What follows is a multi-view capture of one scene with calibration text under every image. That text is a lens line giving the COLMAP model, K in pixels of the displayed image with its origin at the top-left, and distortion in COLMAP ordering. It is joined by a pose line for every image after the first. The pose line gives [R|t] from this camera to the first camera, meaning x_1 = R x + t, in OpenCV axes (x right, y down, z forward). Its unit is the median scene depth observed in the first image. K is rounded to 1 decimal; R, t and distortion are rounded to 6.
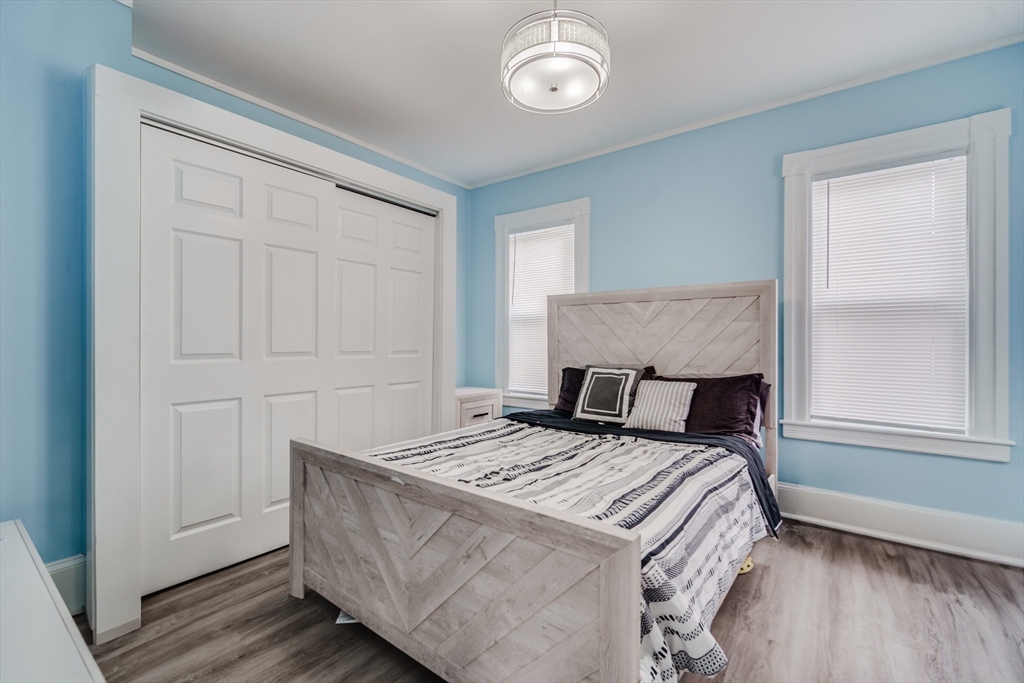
lens RADIAL K [[440.7, 0, 510.7], [0, 440.7, 342.1], [0, 0, 1]] dist [0.002243, 0.000067]
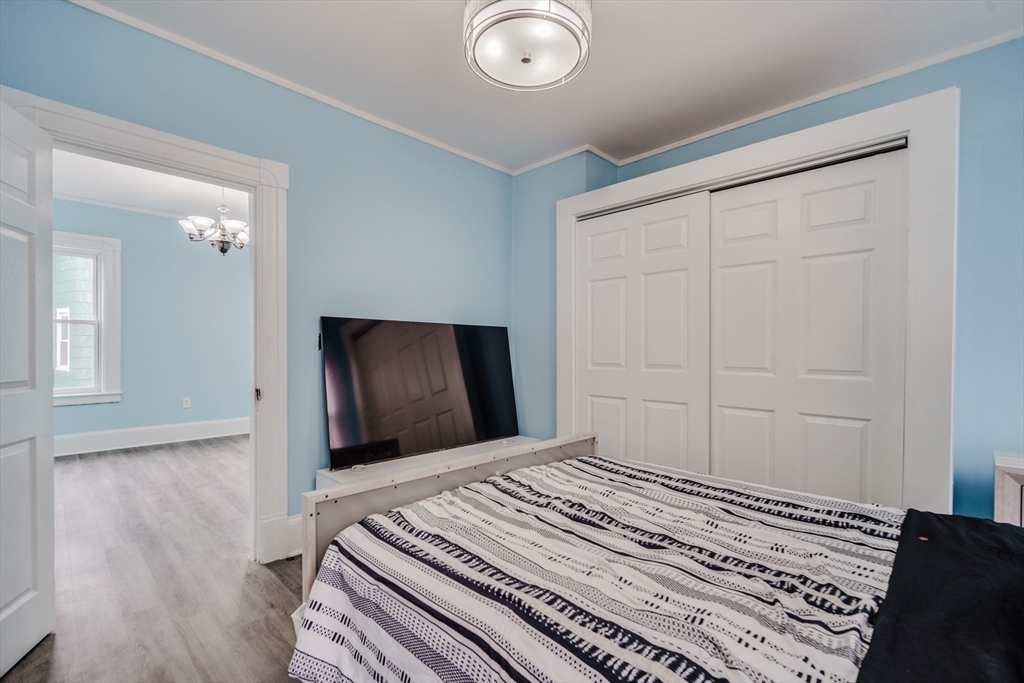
lens RADIAL K [[448.0, 0, 509.2], [0, 448.0, 349.8], [0, 0, 1]] dist [0.000045, -0.000252]
pose [[-0.119359, -0.004920, -0.992839, 0.804310], [-0.007001, 0.999967, -0.004114, -0.009123], [0.992827, 0.006460, -0.119389, 0.895771]]
